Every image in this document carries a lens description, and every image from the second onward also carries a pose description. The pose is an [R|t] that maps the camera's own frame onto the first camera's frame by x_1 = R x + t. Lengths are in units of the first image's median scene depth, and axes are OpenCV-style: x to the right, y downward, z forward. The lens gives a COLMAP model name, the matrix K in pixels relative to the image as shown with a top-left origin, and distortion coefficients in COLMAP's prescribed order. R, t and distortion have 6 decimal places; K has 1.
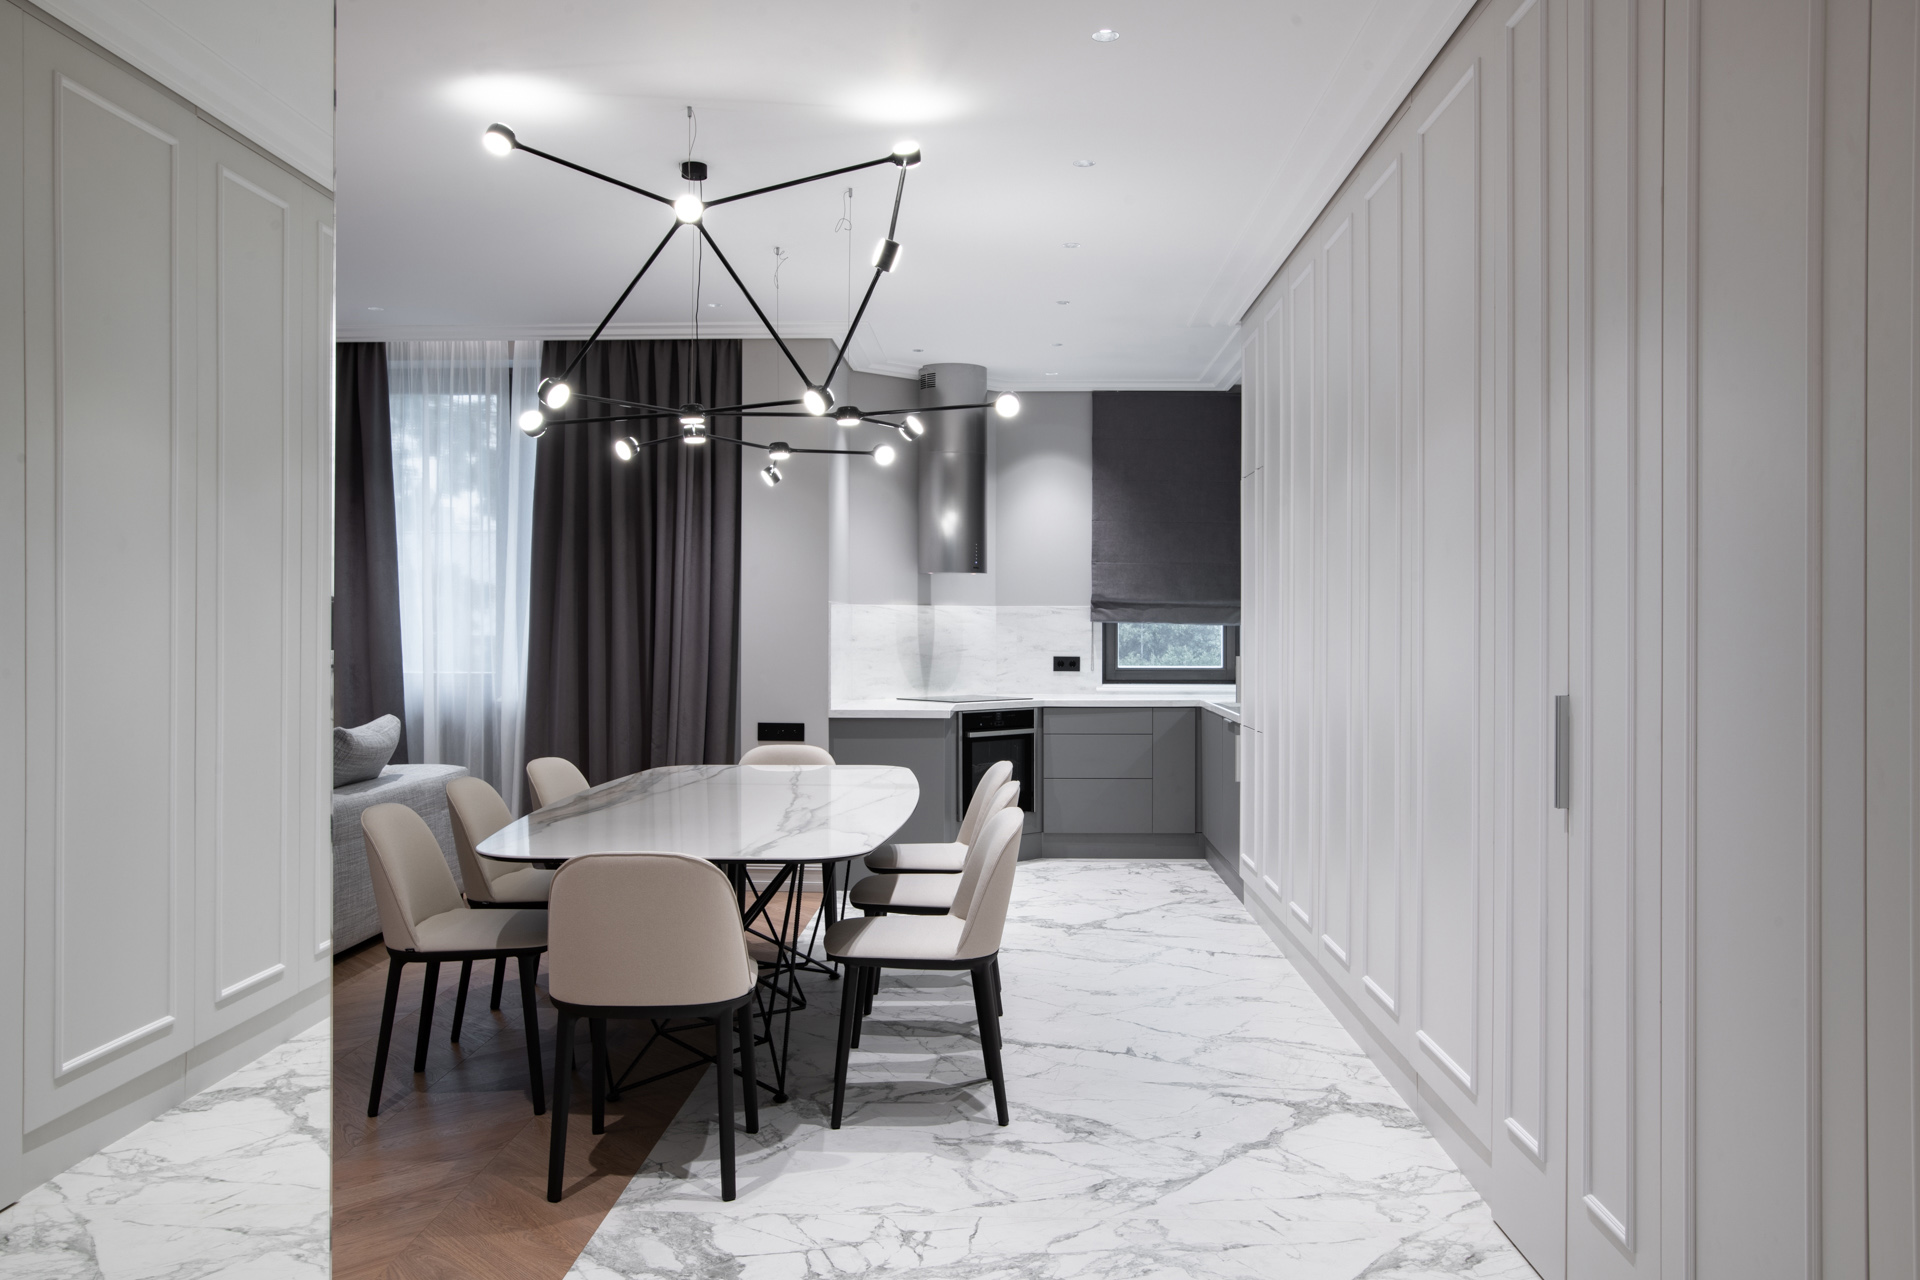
lens RADIAL K [[1459.2, 0, 953.1], [0, 1459.2, 632.4], [0, 0, 1]] dist [-0.025386, 0.005923]
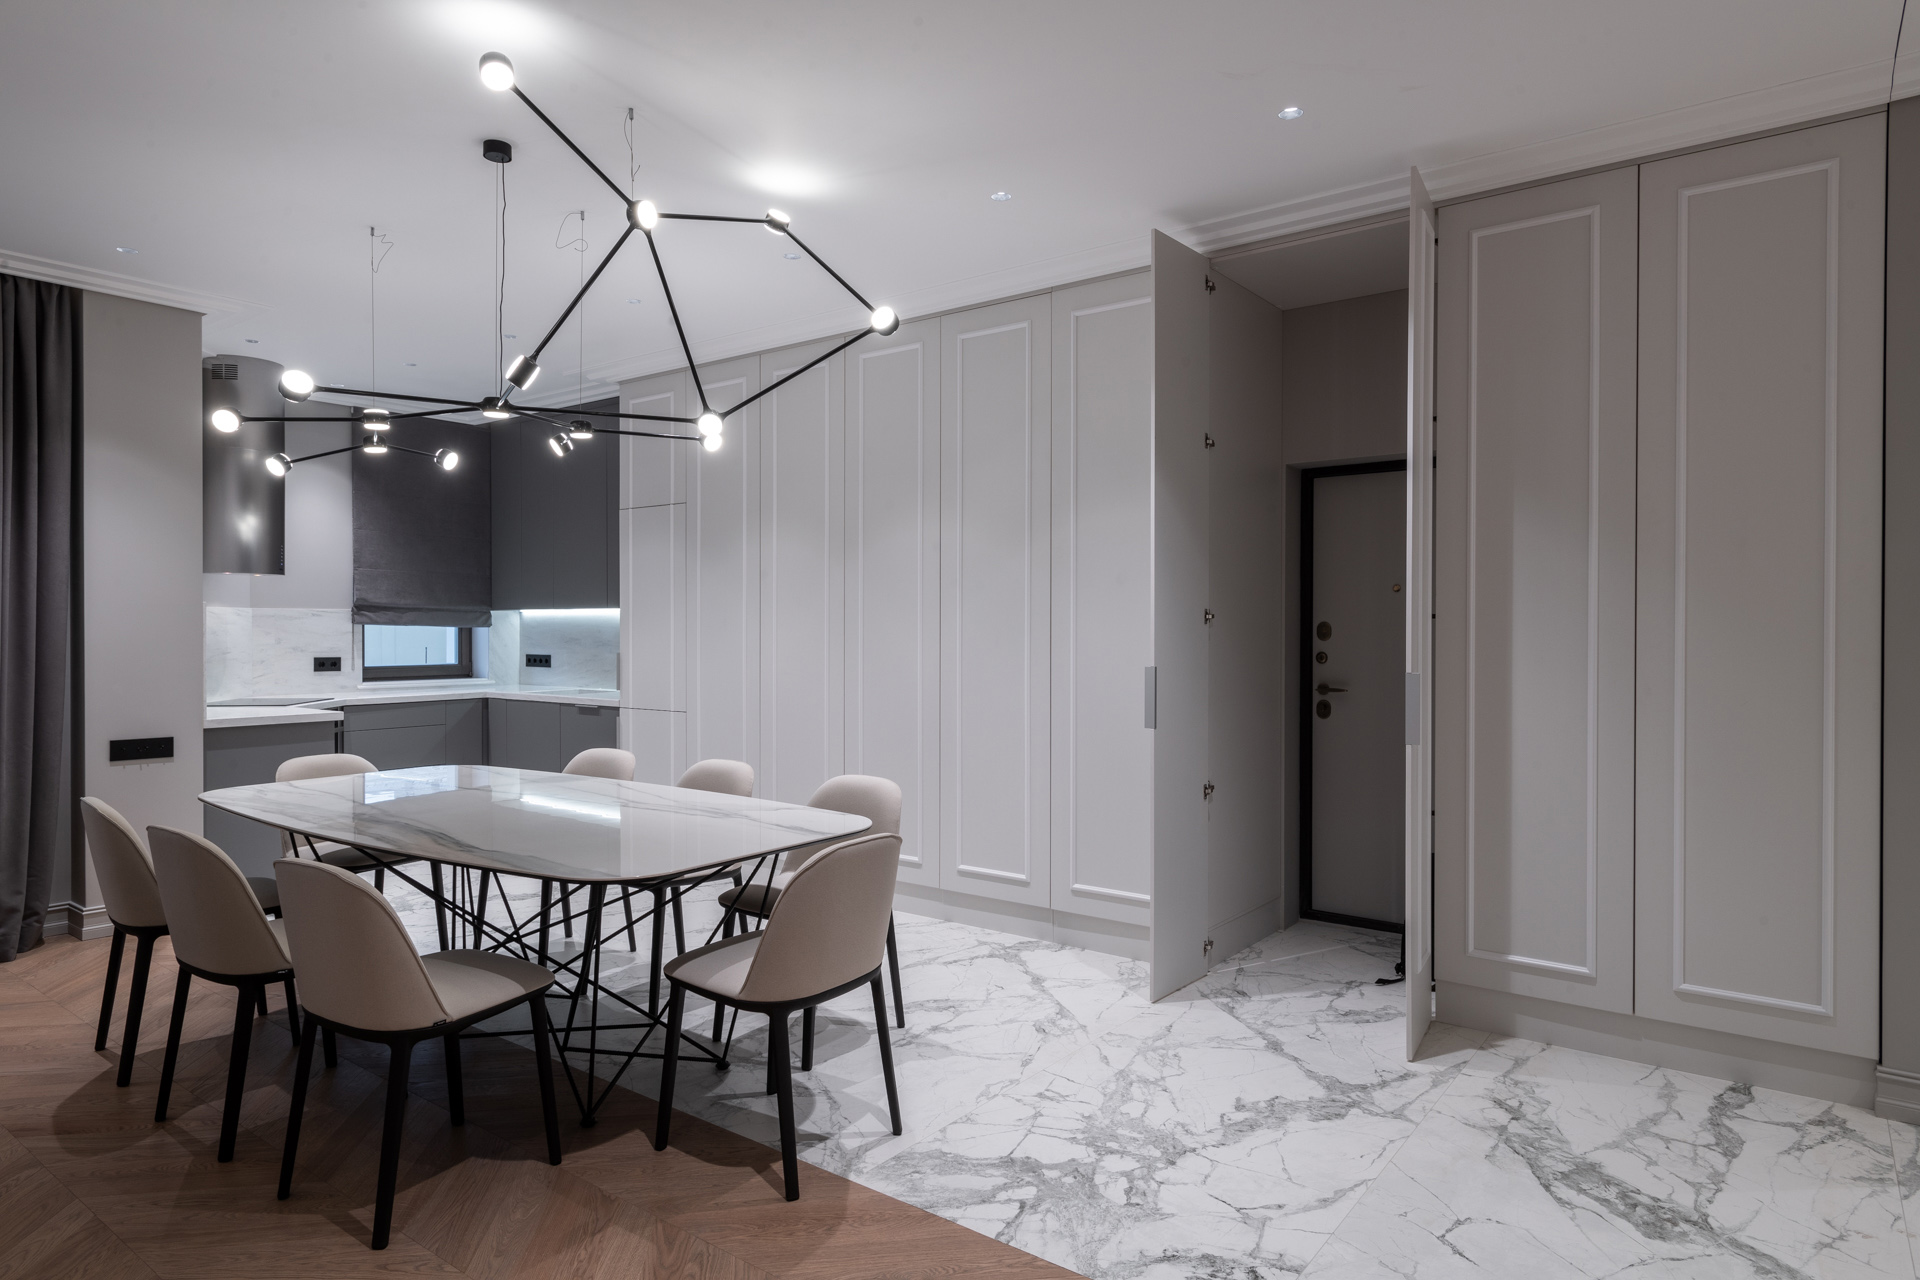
lens RADIAL K [[1117.9, 0, 951.7], [0, 1117.9, 636.8], [0, 0, 1]] dist [0.011083, -0.005483]
pose [[0.579108, -0.008195, 0.815210, -0.650530], [0.004340, 0.999966, 0.006969, -0.003725], [-0.815240, -0.000497, 0.579124, 0.352689]]
